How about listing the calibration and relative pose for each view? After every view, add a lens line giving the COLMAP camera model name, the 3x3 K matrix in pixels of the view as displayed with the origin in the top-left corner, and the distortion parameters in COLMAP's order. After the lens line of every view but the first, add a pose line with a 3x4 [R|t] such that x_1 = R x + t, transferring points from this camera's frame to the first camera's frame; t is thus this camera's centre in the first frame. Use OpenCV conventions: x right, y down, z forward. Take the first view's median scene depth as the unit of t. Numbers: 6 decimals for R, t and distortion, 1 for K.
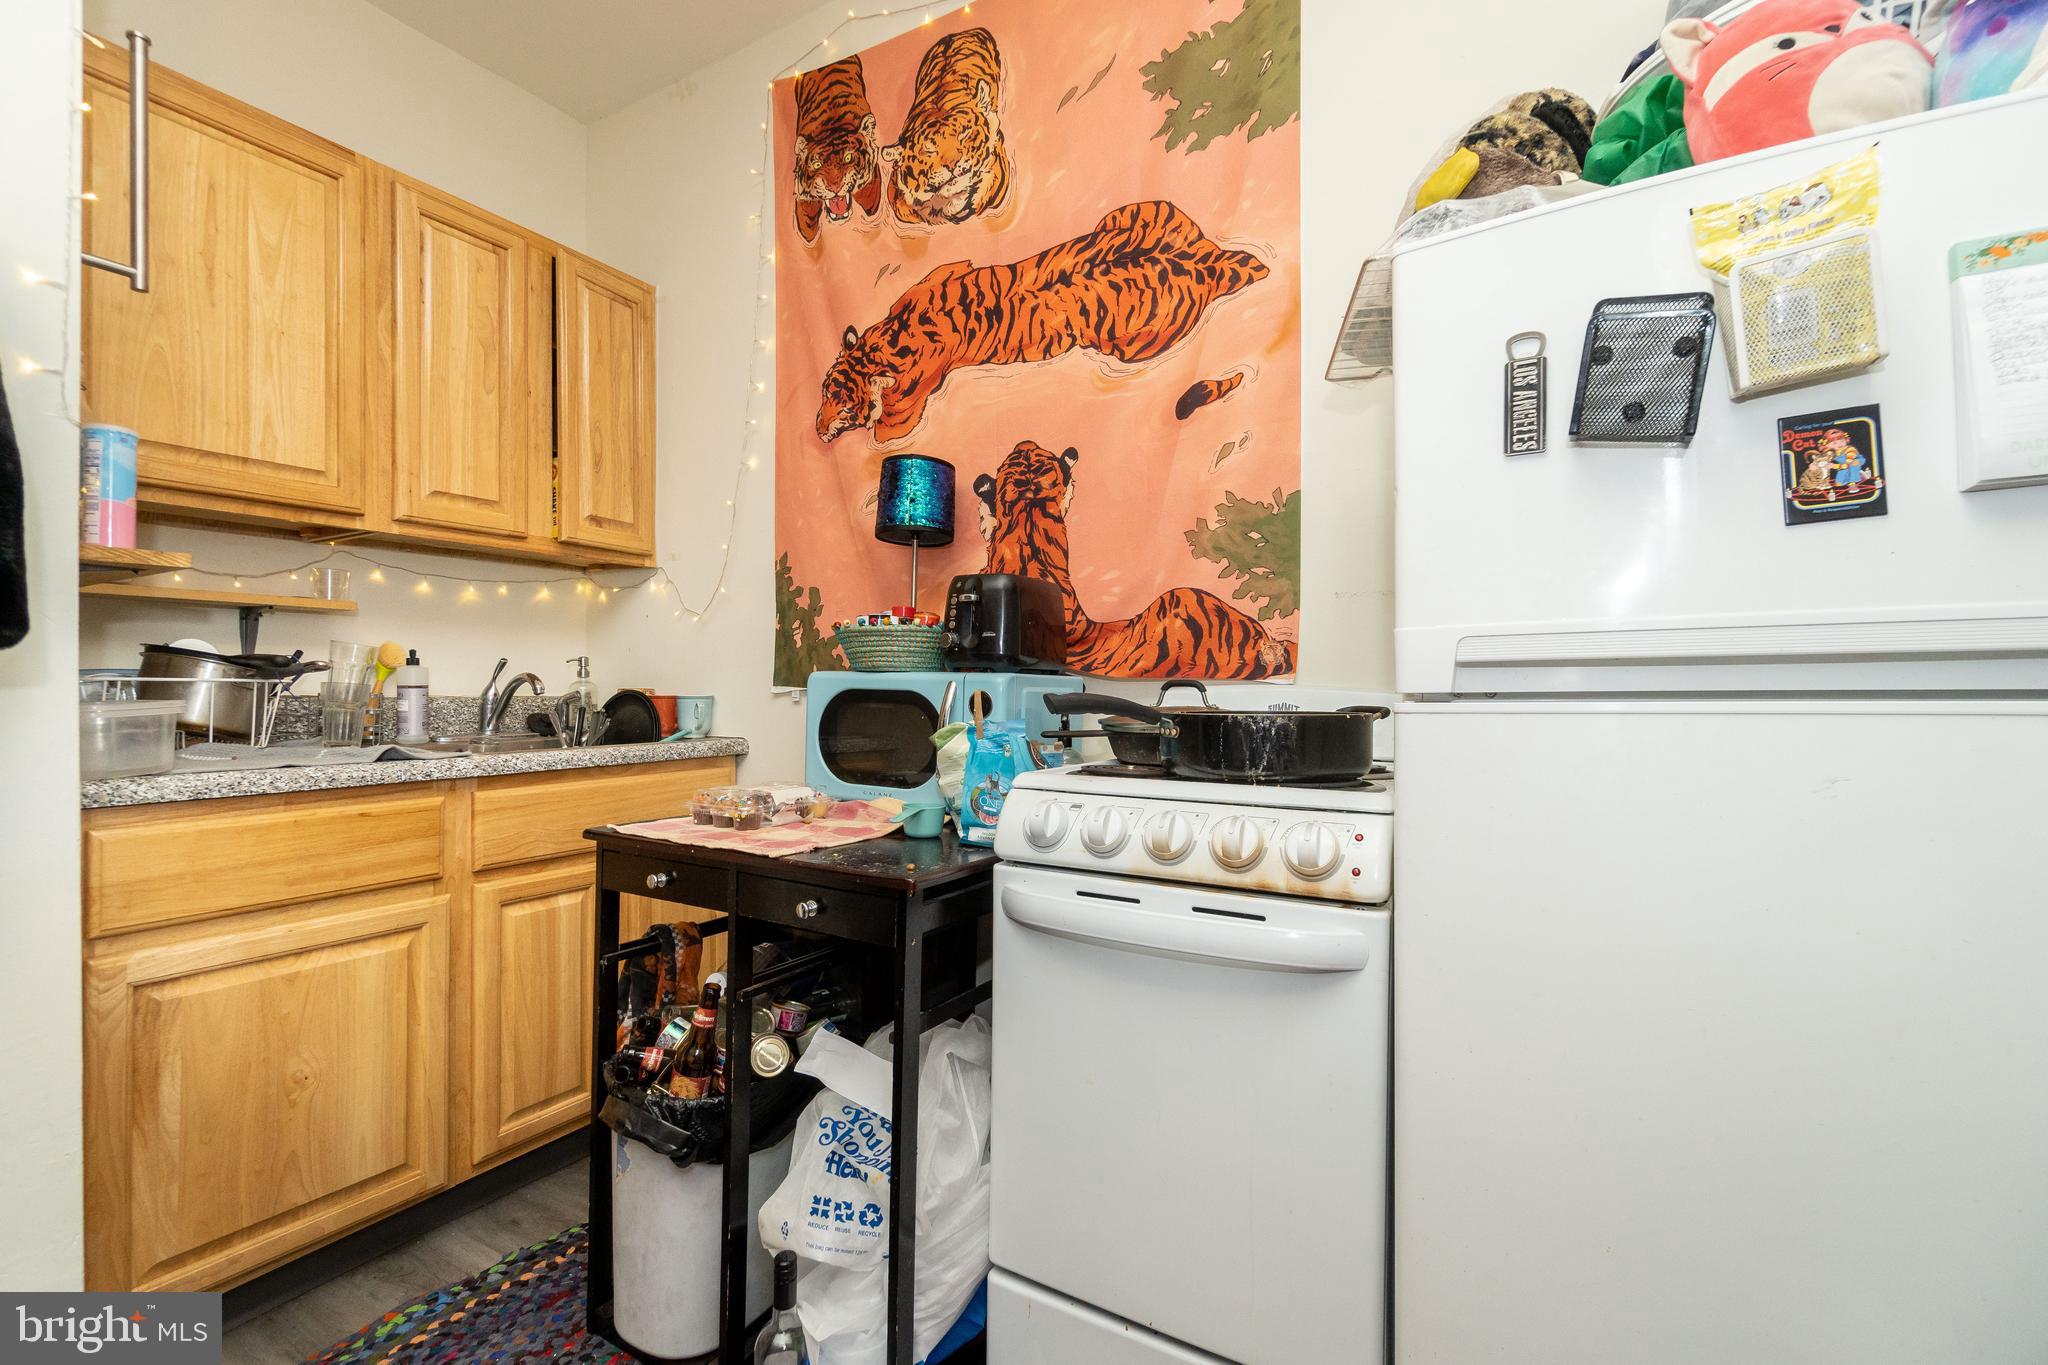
lens RADIAL K [[908.5, 0, 1024.7], [0, 908.5, 687.8], [0, 0, 1]] dist [-0.002774, -0.000132]
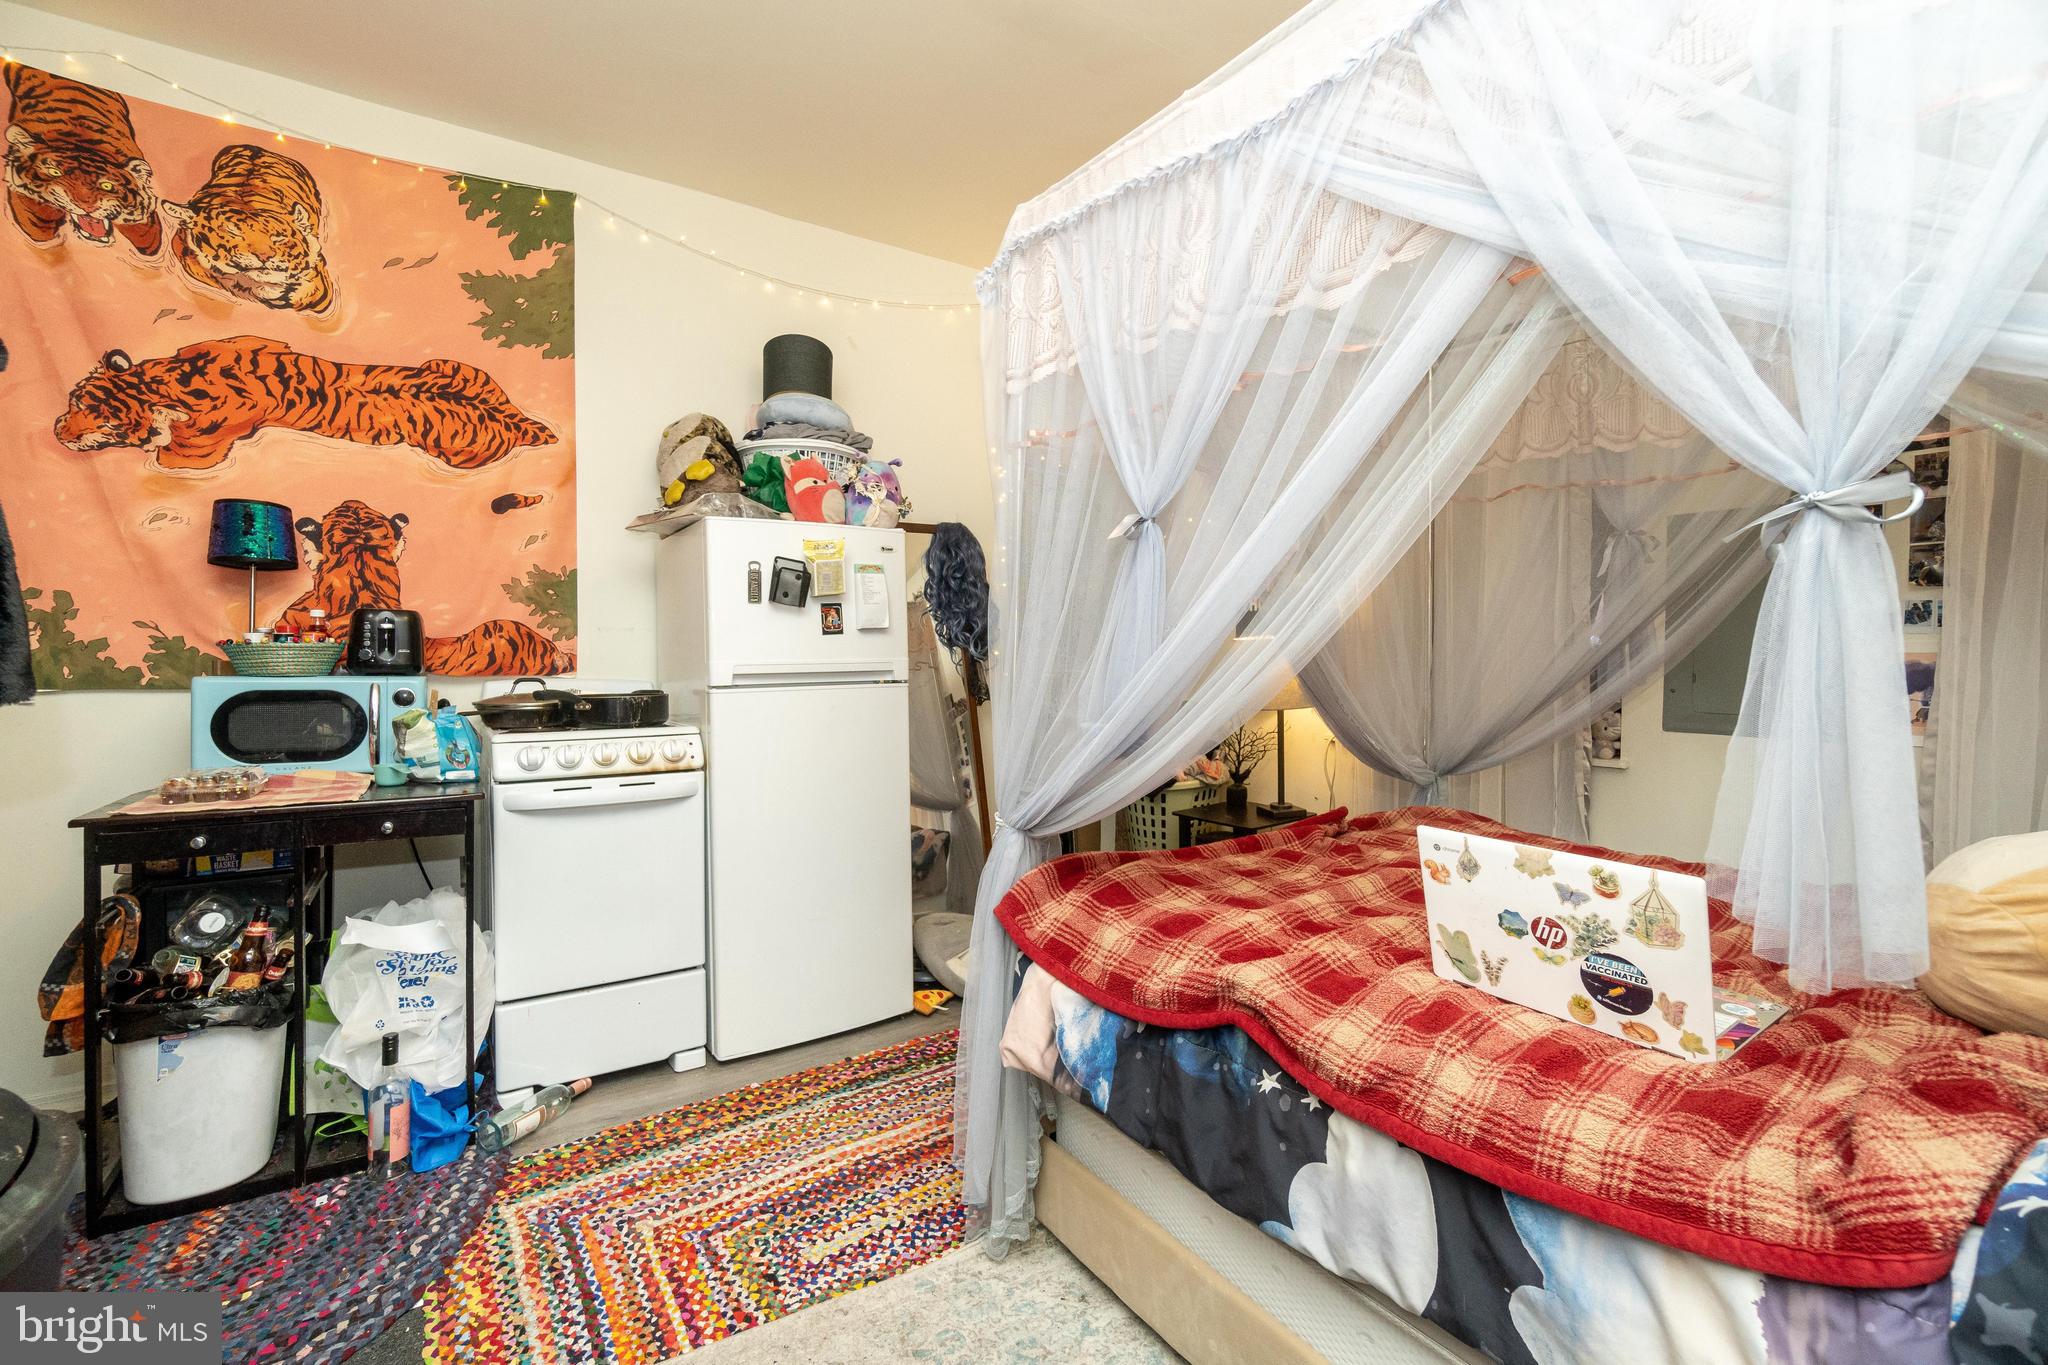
lens RADIAL K [[875.3, 0, 1023.2], [0, 875.3, 650.3], [0, 0, 1]] dist [-0.002814, 0.000201]
pose [[0.435948, 0.000367, 0.899972, -0.742021], [0.001722, 0.999998, -0.001242, -0.046478], [-0.899970, 0.002091, 0.435946, -0.463519]]
